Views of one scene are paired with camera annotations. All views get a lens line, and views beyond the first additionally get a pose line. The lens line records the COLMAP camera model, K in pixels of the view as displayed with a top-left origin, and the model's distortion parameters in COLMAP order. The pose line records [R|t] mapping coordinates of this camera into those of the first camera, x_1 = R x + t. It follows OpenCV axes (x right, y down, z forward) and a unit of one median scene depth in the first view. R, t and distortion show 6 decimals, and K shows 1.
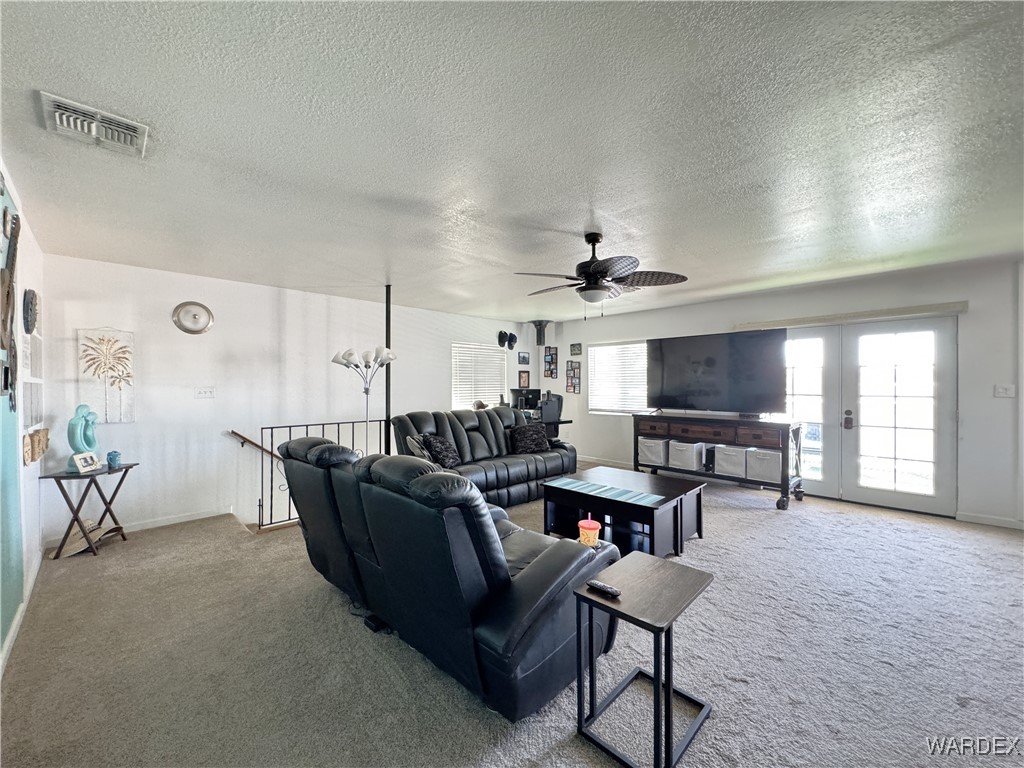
lens RADIAL K [[408.0, 0, 508.5], [0, 408.0, 381.7], [0, 0, 1]] dist [-0.001761, -0.000370]
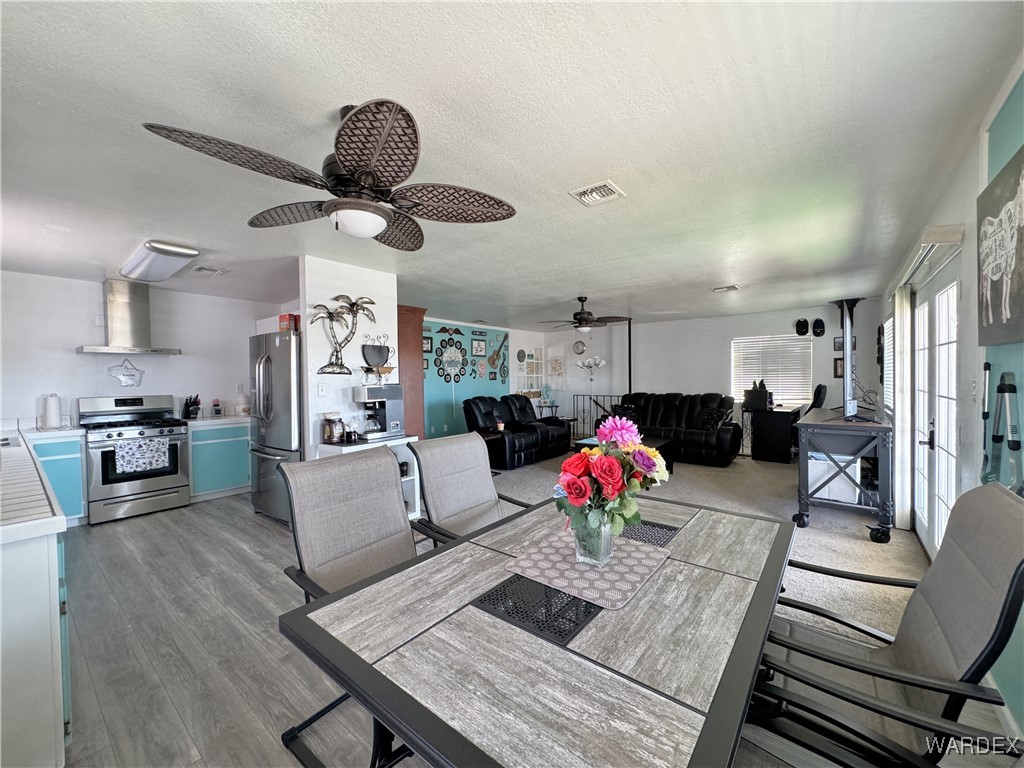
lens RADIAL K [[408.0, 0, 512.0], [0, 408.0, 386.8], [0, 0, 1]] dist [-0.001761, -0.000370]
pose [[0.097783, 0.025877, -0.994871, 0.878146], [0.018603, 0.999440, 0.027825, -0.002754], [0.995034, -0.021228, 0.097247, 0.217036]]
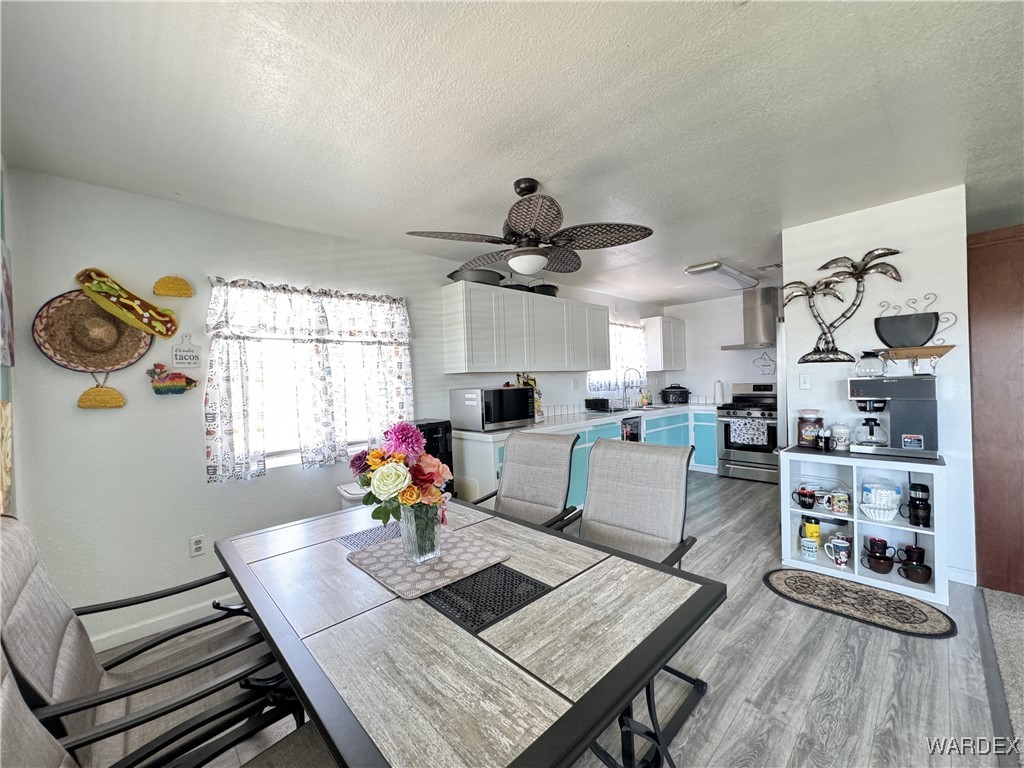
lens RADIAL K [[408.0, 0, 510.6], [0, 408.0, 382.3], [0, 0, 1]] dist [-0.001761, -0.000370]
pose [[-0.998266, 0.038437, 0.044581, 0.638867], [0.038404, 0.999261, -0.001593, -0.000039], [-0.044609, 0.000121, -0.999005, 0.471389]]
